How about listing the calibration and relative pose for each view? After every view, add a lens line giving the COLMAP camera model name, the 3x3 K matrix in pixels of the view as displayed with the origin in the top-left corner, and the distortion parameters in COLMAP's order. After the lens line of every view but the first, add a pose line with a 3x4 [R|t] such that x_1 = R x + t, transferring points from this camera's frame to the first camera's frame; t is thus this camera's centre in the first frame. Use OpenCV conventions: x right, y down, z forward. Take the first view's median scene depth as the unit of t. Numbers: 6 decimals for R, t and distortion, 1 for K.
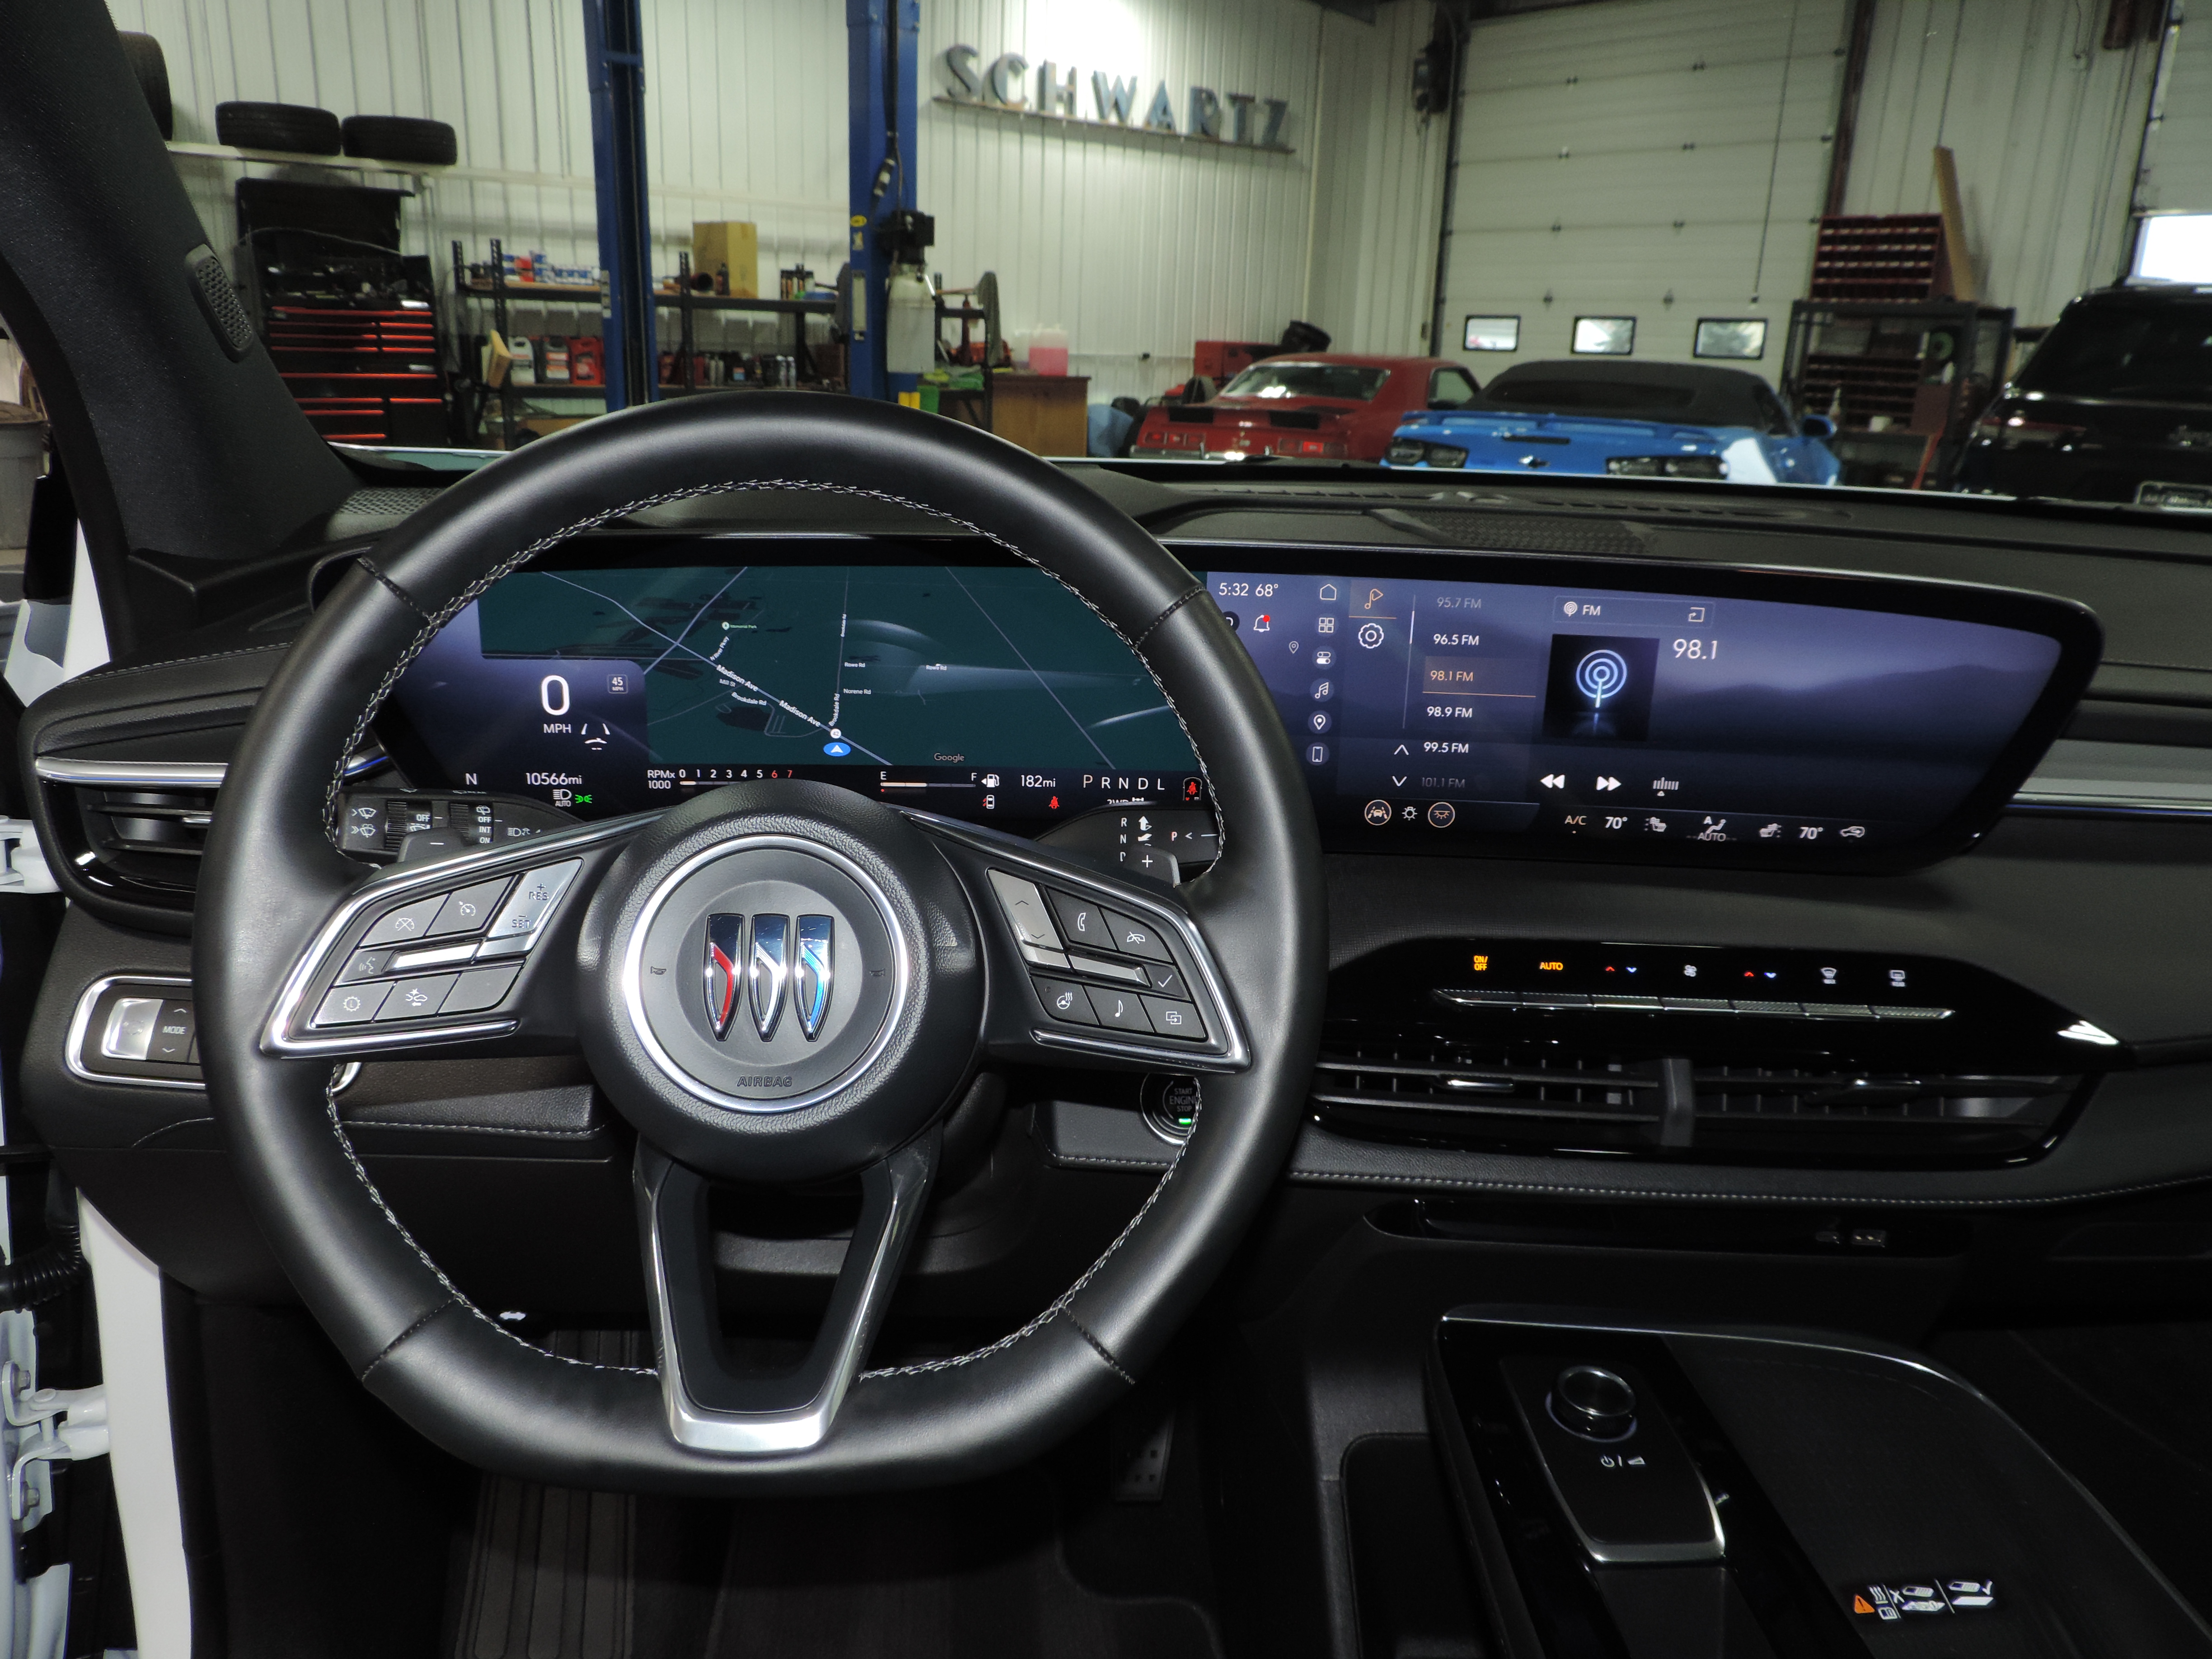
lens RADIAL K [[1567.5, 0, 1111.5], [0, 1567.5, 826.8], [0, 0, 1]] dist [-0.013429, -0.008204]
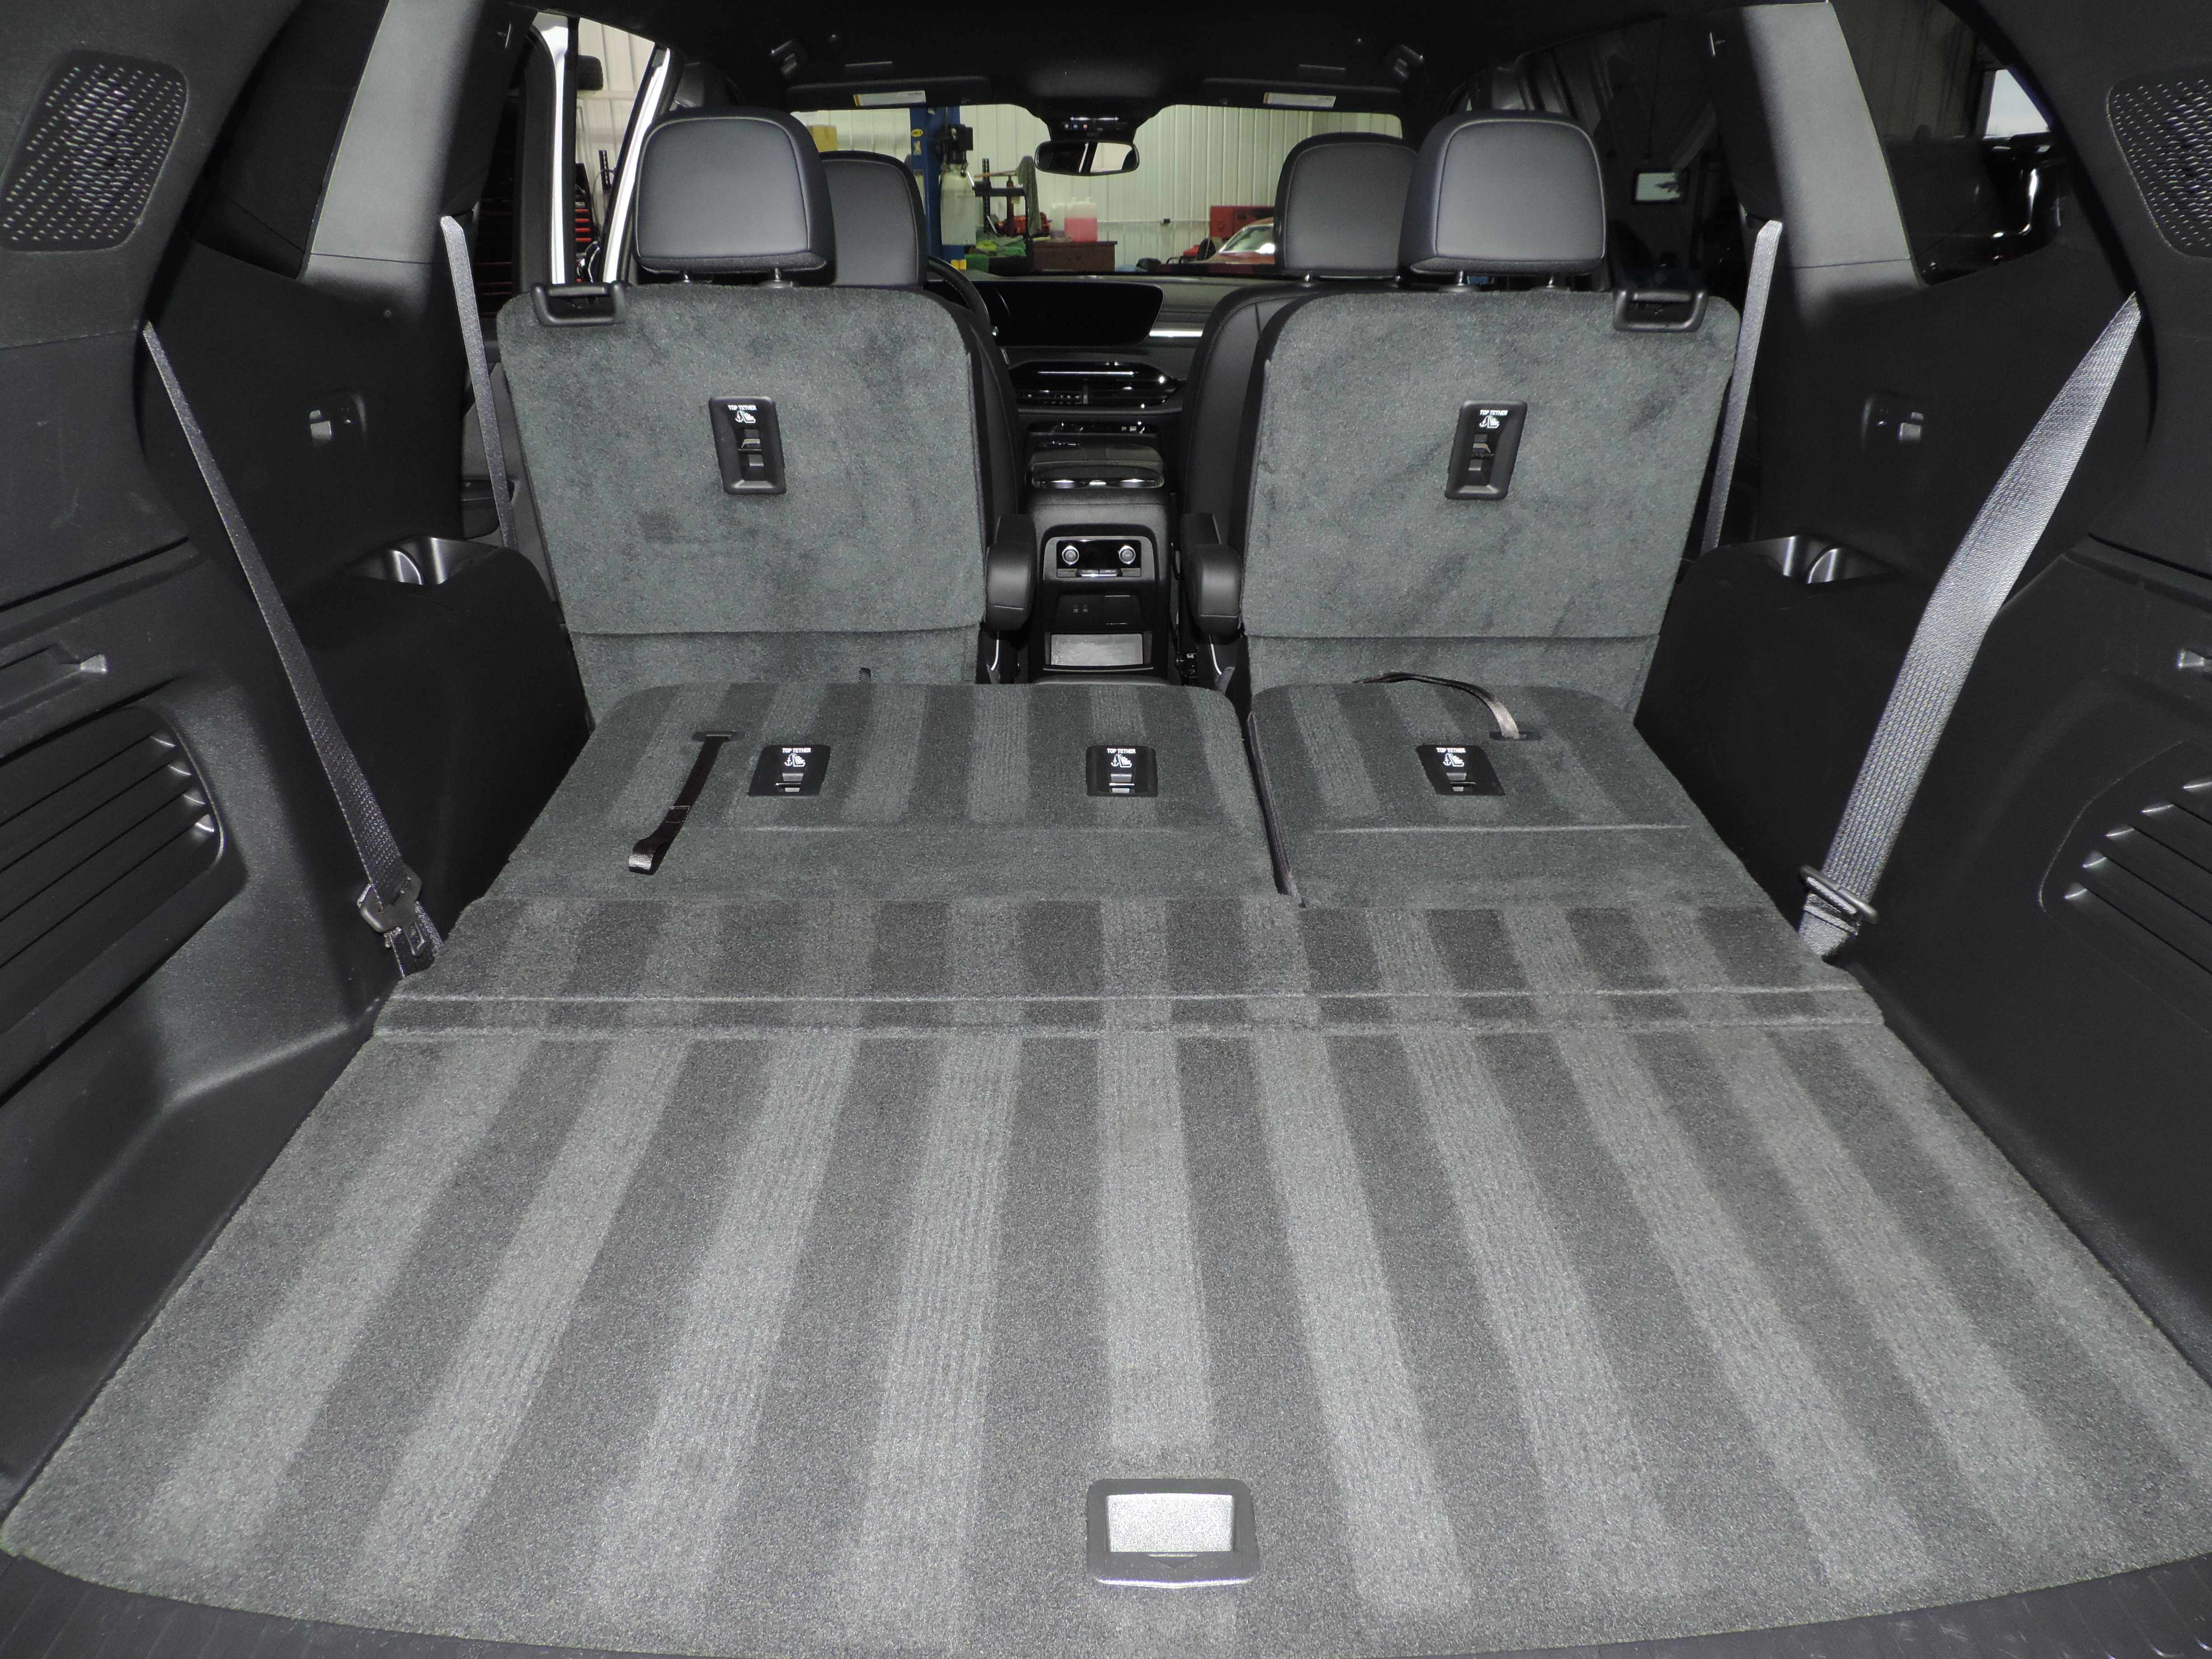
lens RADIAL K [[1567.5, 0, 1108.7], [0, 1567.5, 830.3], [0, 0, 1]] dist [-0.013429, -0.008204]
pose [[0.998315, -0.018466, -0.055017, 0.054168], [0.022847, 0.996525, 0.080101, 0.090532], [0.053346, -0.081223, 0.995267, -0.314898]]
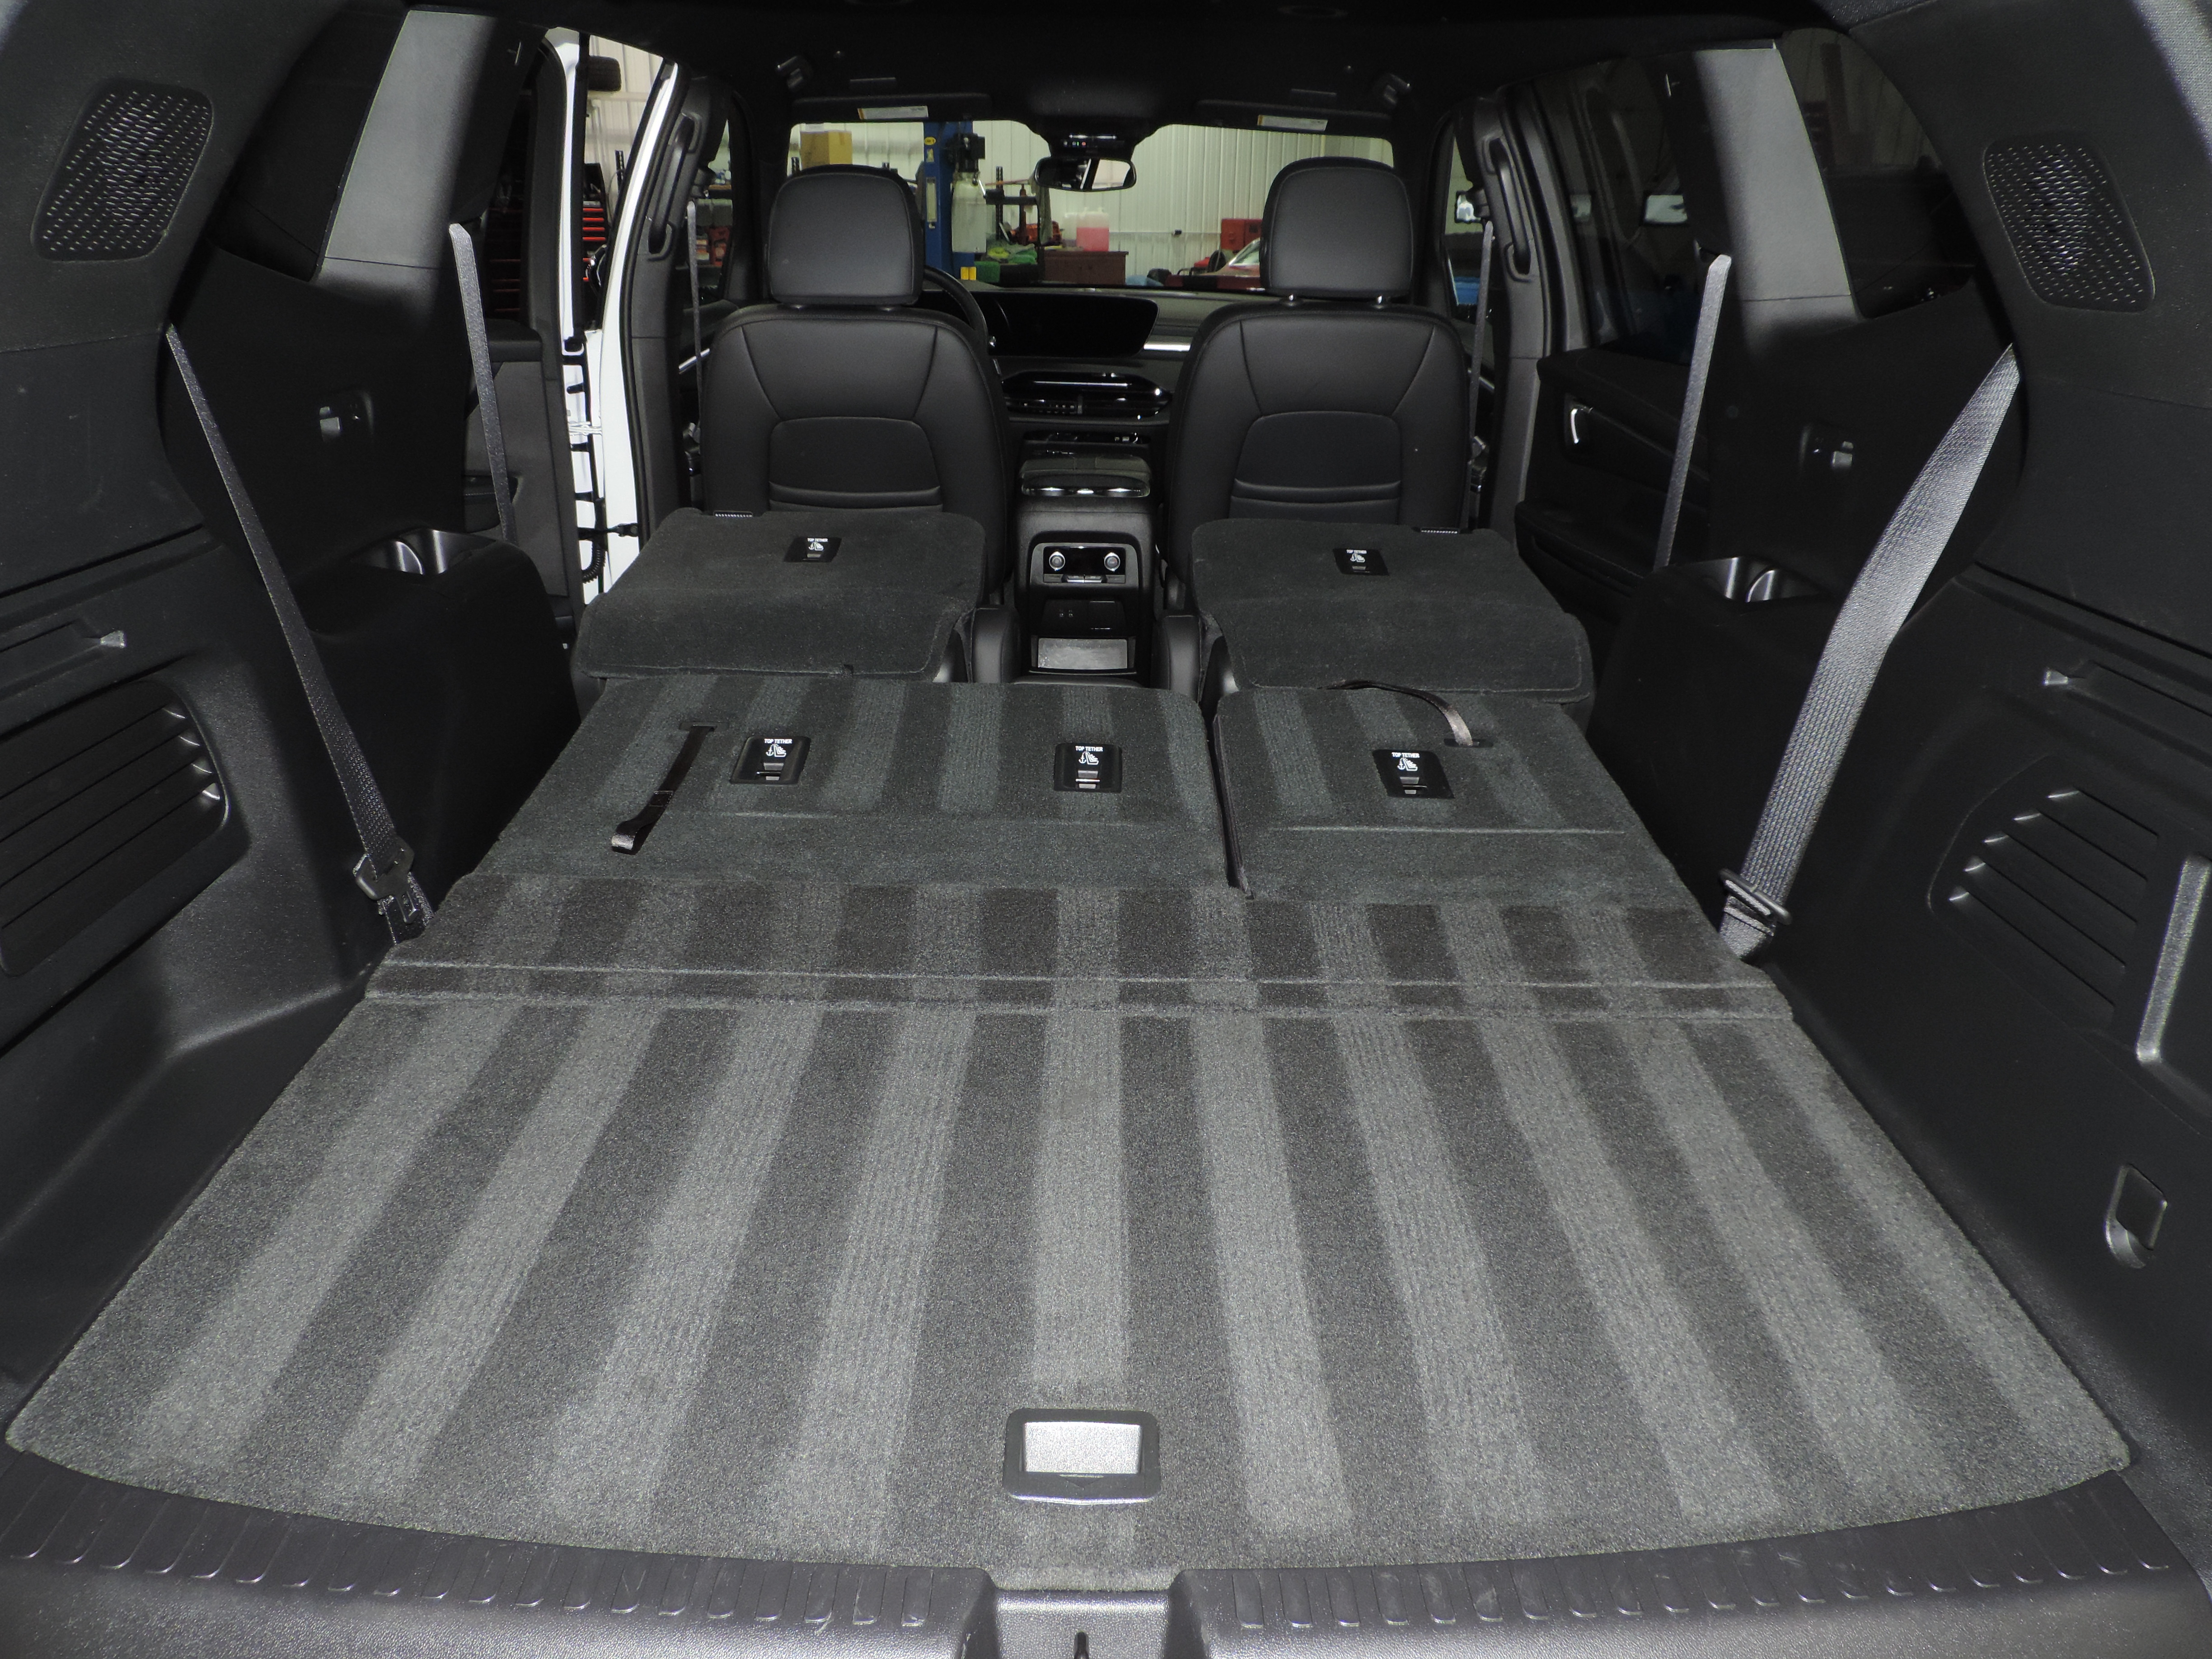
lens RADIAL K [[1567.5, 0, 1111.2], [0, 1567.5, 832.6], [0, 0, 1]] dist [-0.013429, -0.008204]
pose [[0.998438, 0.003857, -0.055729, 0.060966], [0.000428, 0.997056, 0.076676, 0.091936], [0.055861, -0.076580, 0.995497, -0.325796]]
